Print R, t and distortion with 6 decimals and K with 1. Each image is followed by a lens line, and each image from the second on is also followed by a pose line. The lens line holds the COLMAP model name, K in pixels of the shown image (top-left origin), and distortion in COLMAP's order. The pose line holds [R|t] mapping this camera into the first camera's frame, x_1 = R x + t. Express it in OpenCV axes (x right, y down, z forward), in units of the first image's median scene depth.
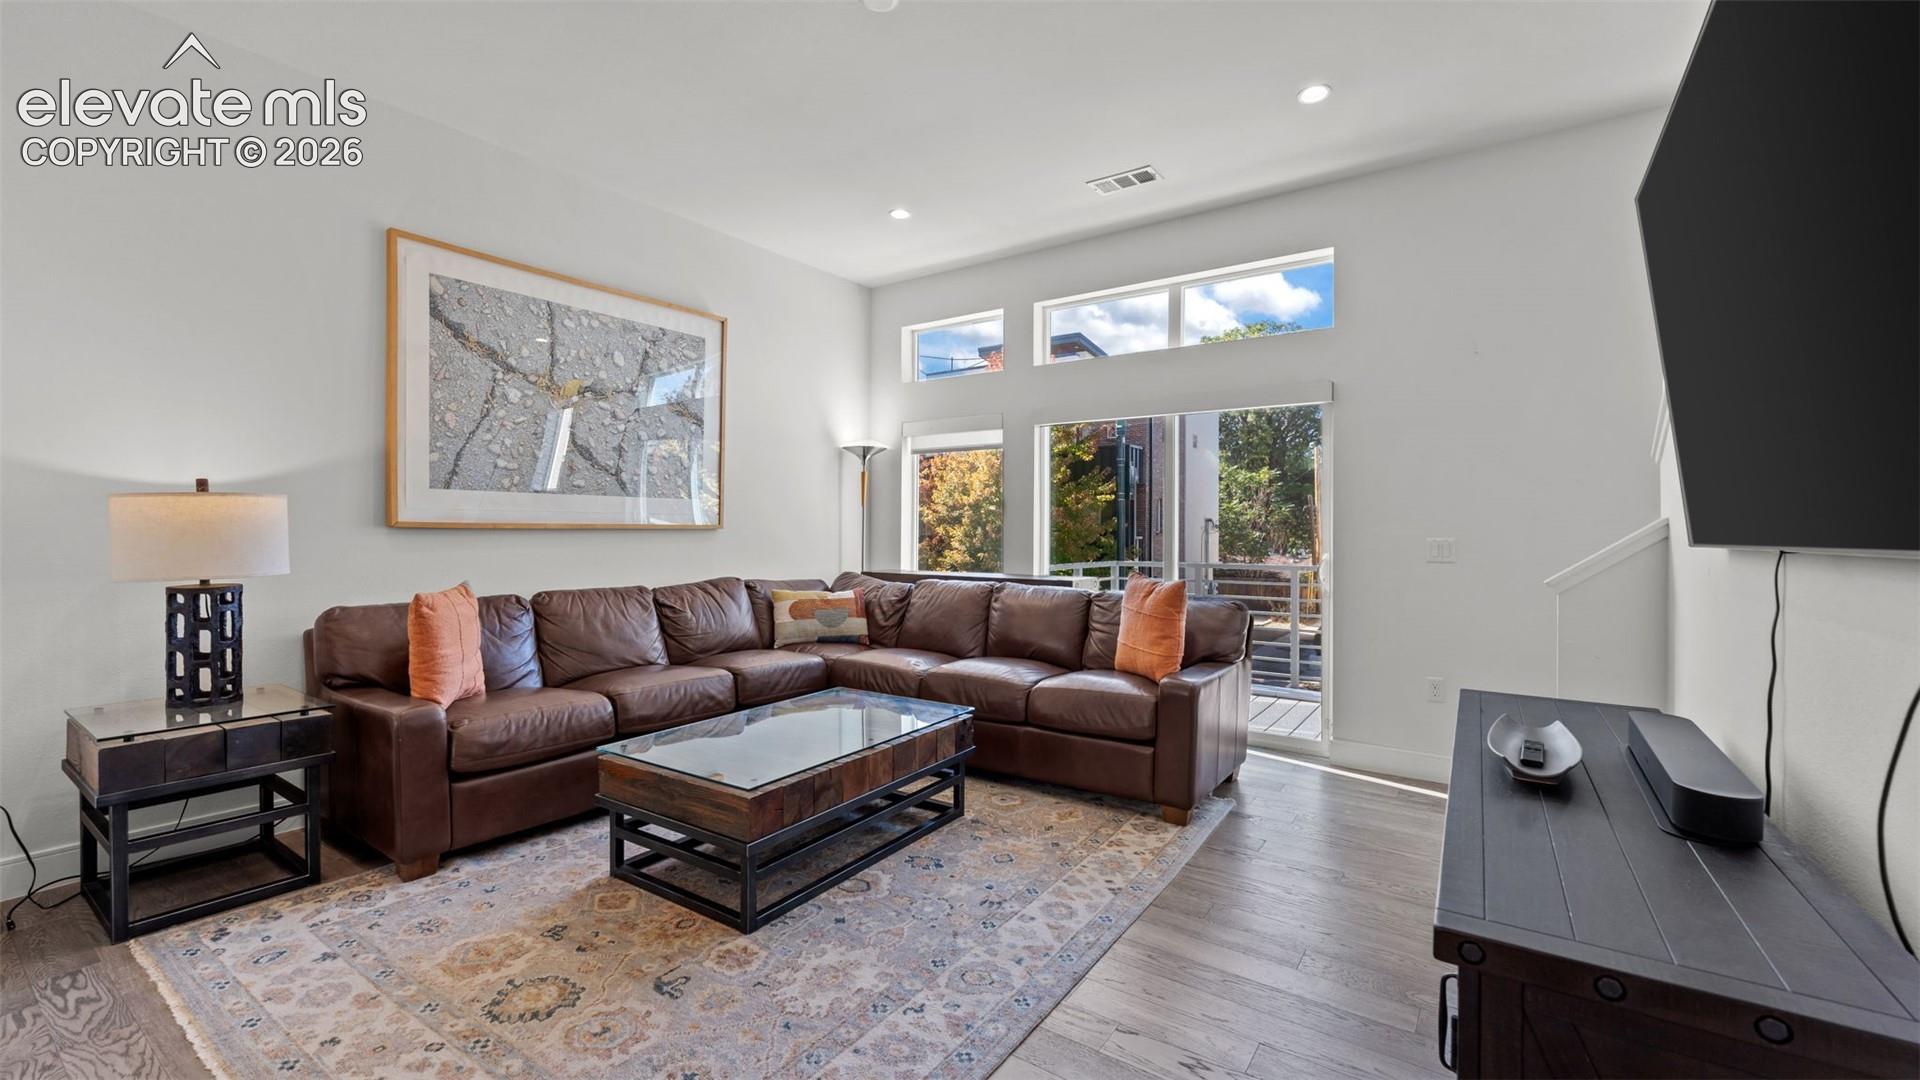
lens RADIAL K [[778.6, 0, 957.7], [0, 778.6, 531.1], [0, 0, 1]] dist [-0.000403, -0.000720]
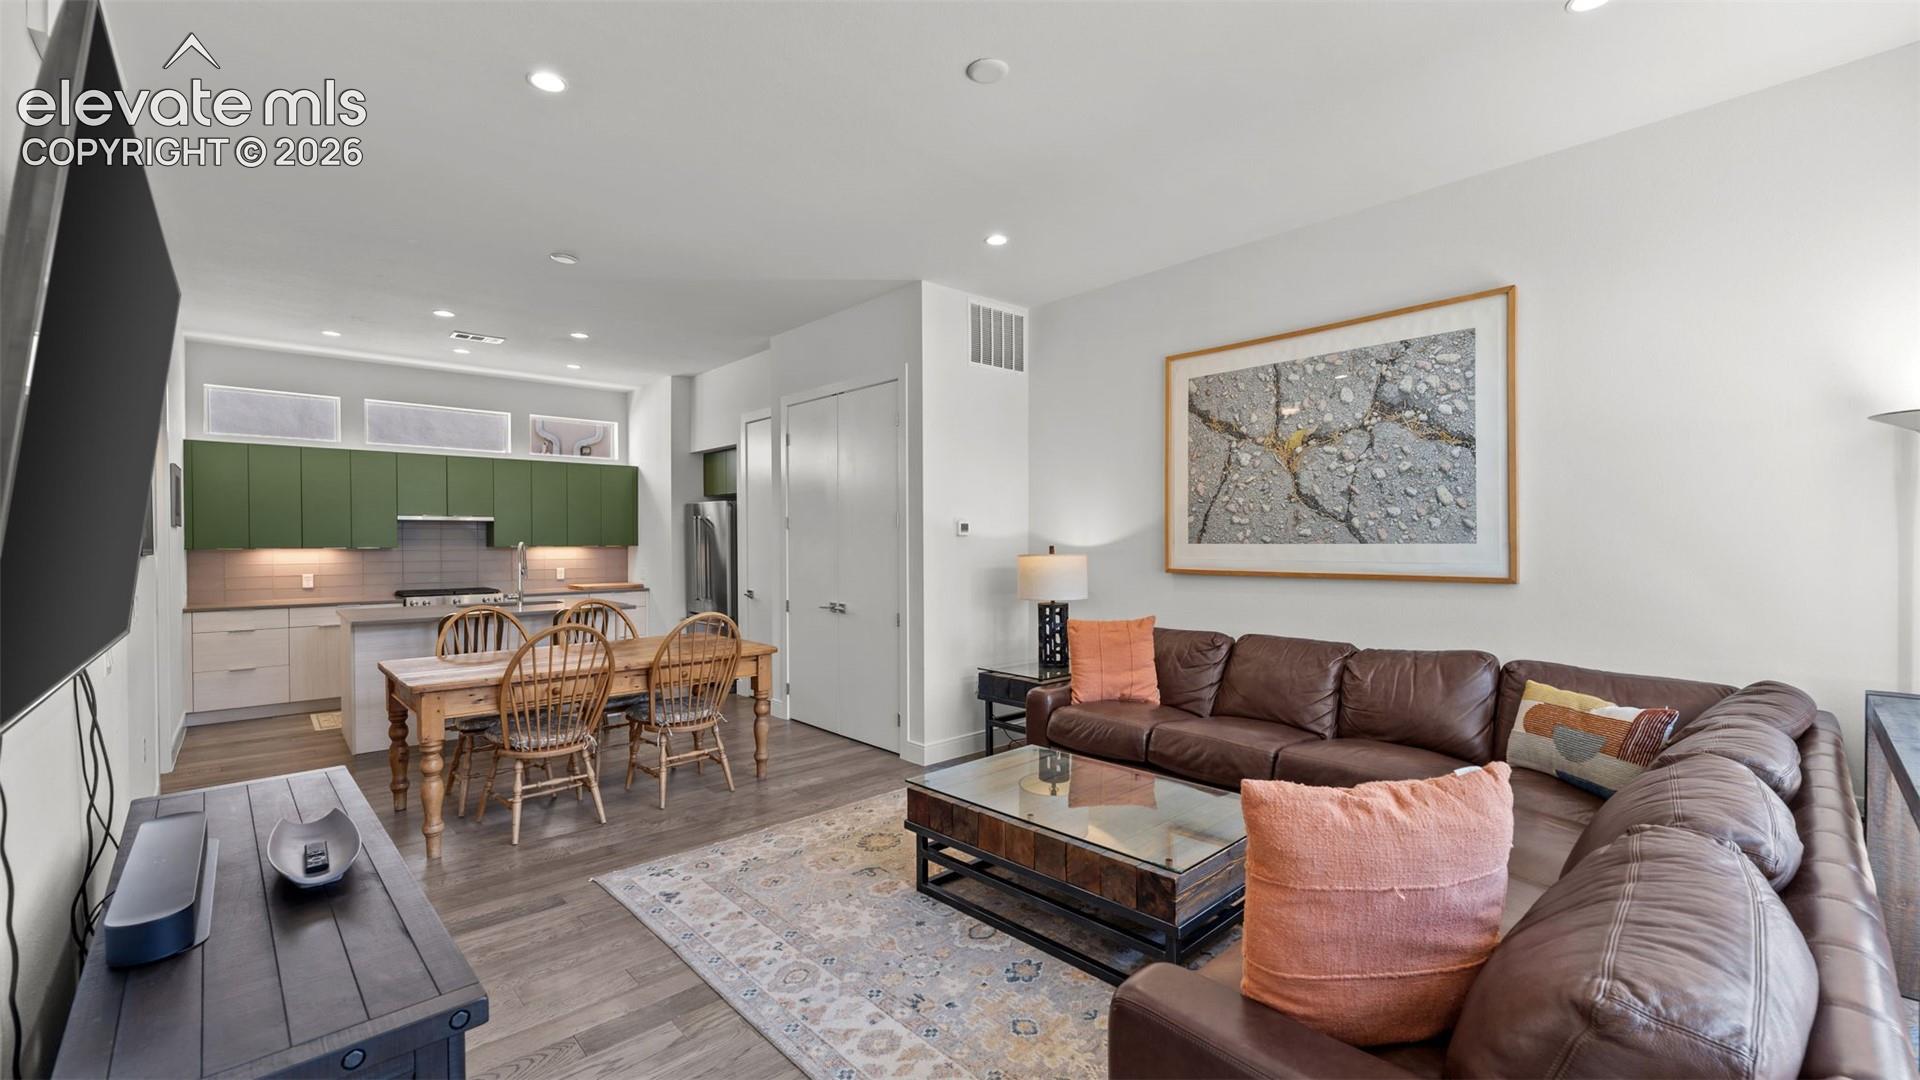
lens RADIAL K [[778.6, 0, 957.3], [0, 778.6, 548.9], [0, 0, 1]] dist [-0.000403, -0.000720]
pose [[-0.216440, 0.007117, -0.976270, 0.616190], [0.002875, 0.999974, 0.006653, -0.050435], [0.976292, -0.001367, -0.216454, 0.812312]]
